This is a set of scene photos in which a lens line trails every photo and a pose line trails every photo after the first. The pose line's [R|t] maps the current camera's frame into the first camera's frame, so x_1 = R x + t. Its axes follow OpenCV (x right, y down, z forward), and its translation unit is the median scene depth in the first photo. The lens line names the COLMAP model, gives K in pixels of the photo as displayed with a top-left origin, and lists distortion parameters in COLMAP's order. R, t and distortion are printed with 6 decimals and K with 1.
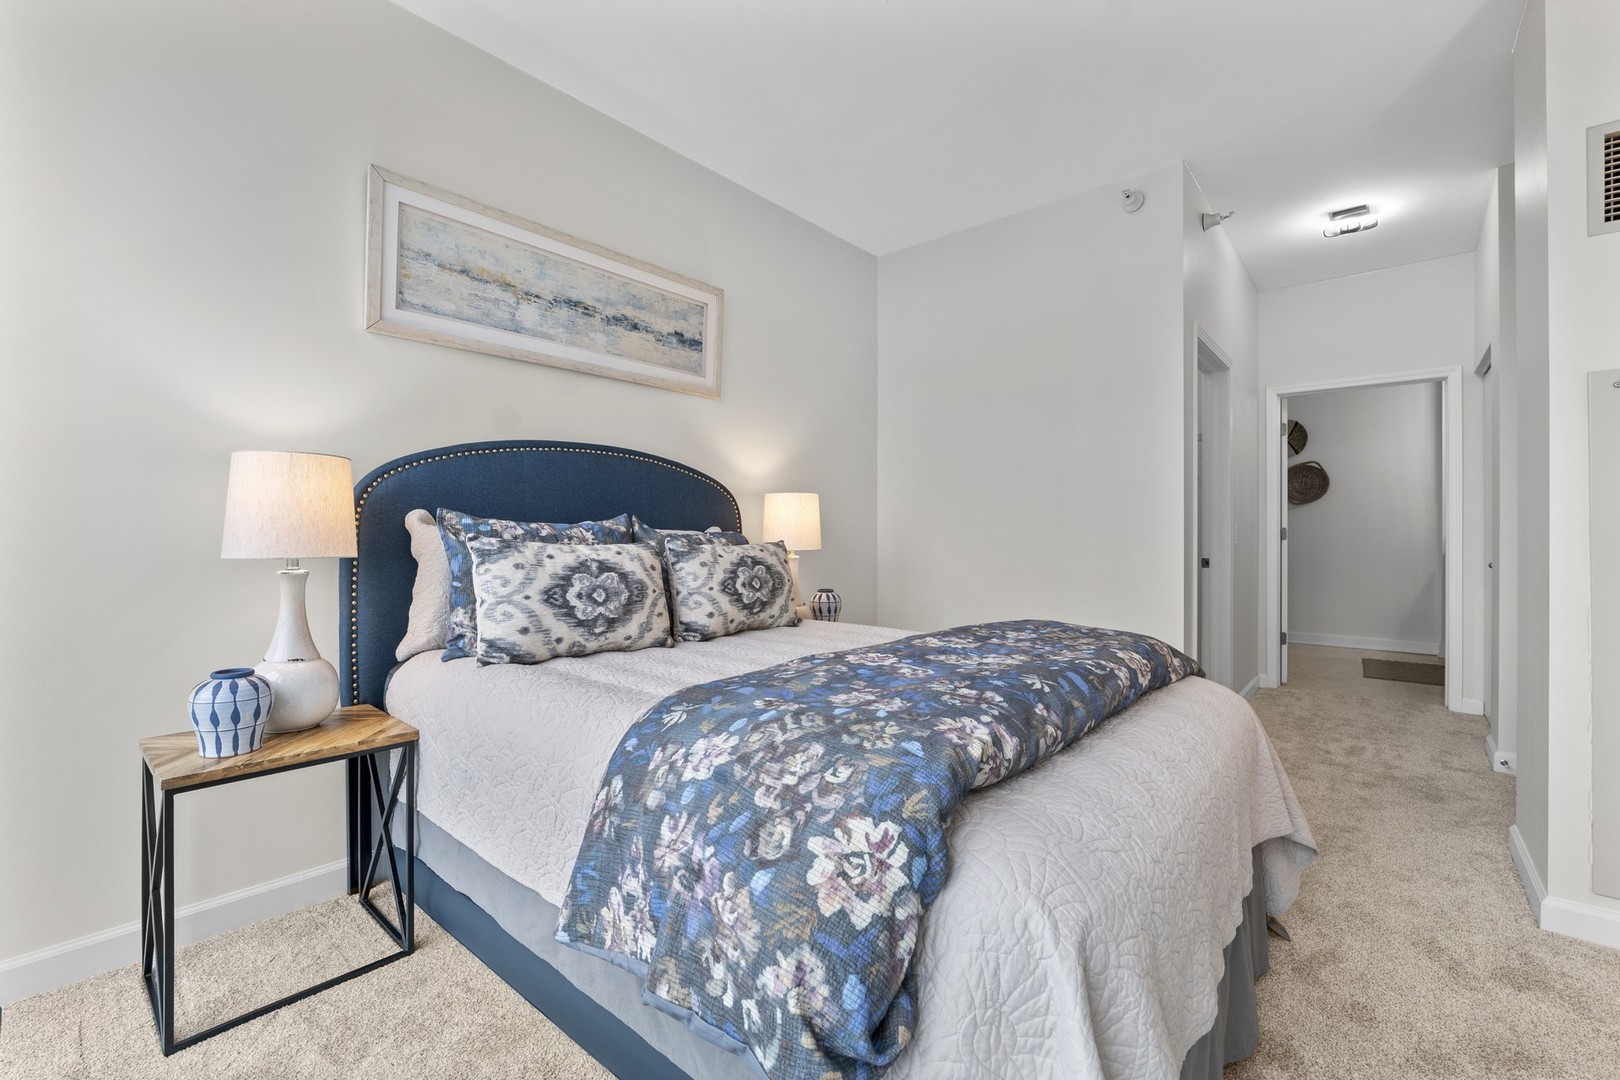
lens RADIAL K [[669.4, 0, 804.9], [0, 669.4, 518.2], [0, 0, 1]] dist [-0.012312, 0.000487]
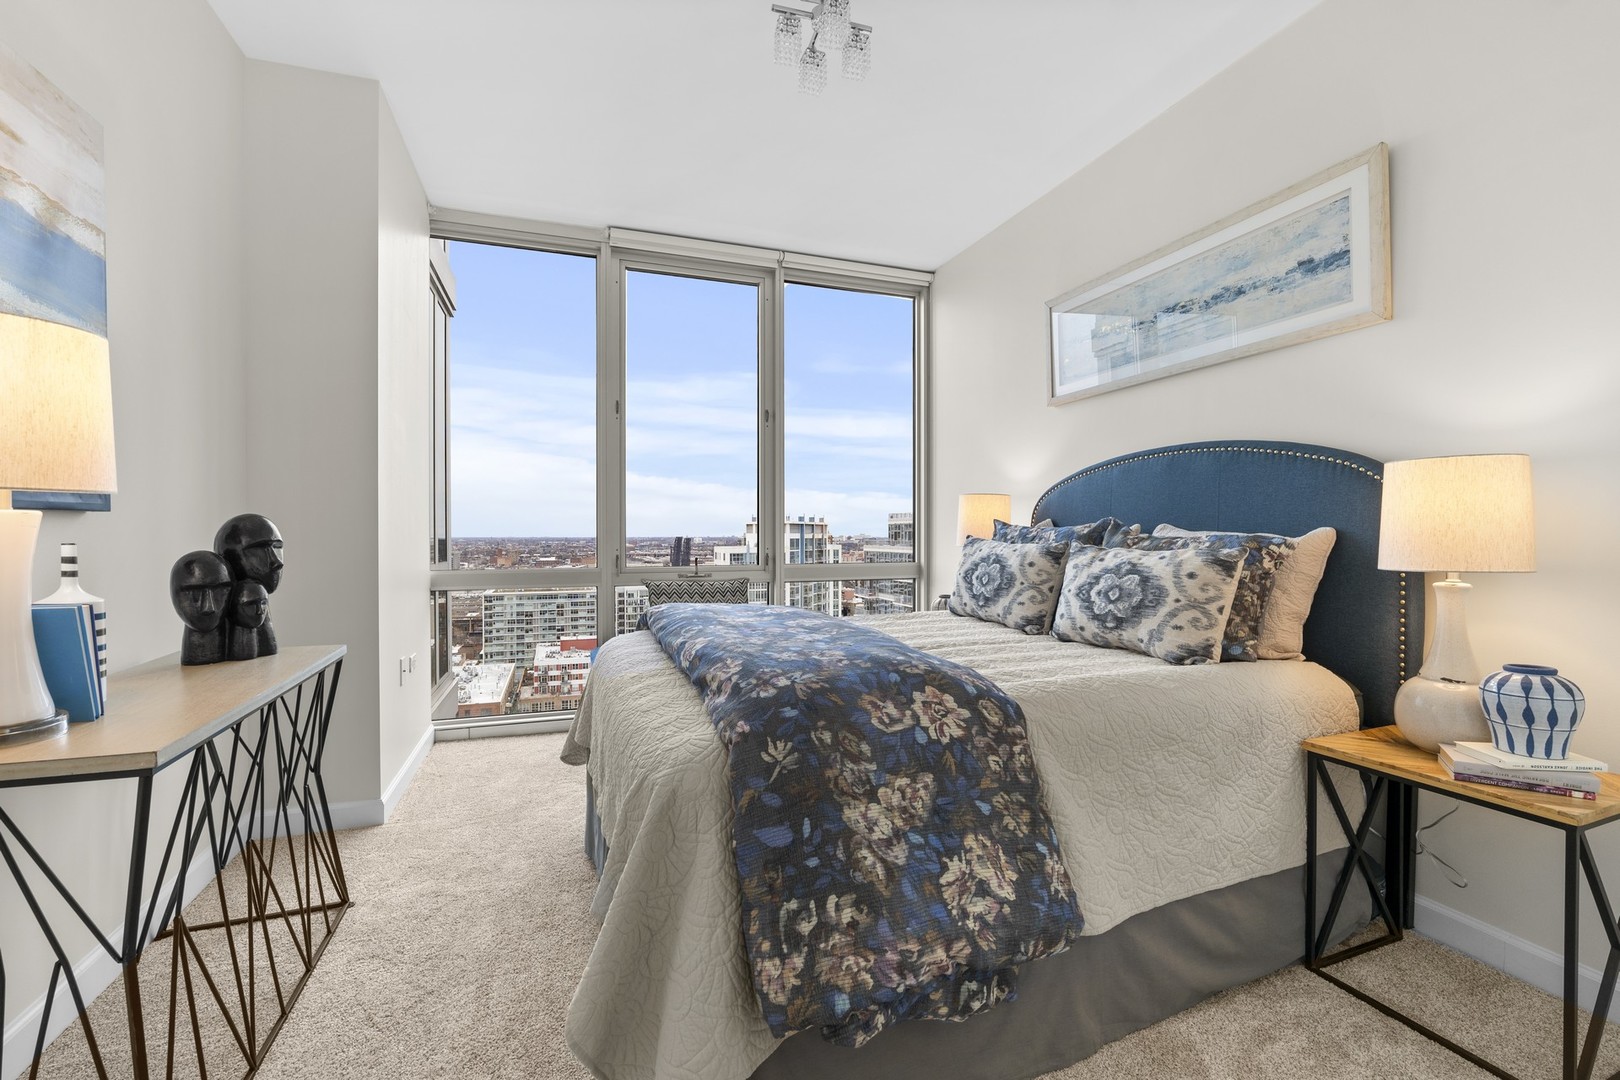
lens RADIAL K [[668.8, 0, 806.6], [0, 668.8, 540.0], [0, 0, 1]] dist [-0.017047, 0.000101]
pose [[-0.480541, -0.000095, -0.876972, 0.874004], [0.004802, 0.999985, -0.002740, 0.030112], [0.876959, -0.005528, -0.480533, 1.089496]]
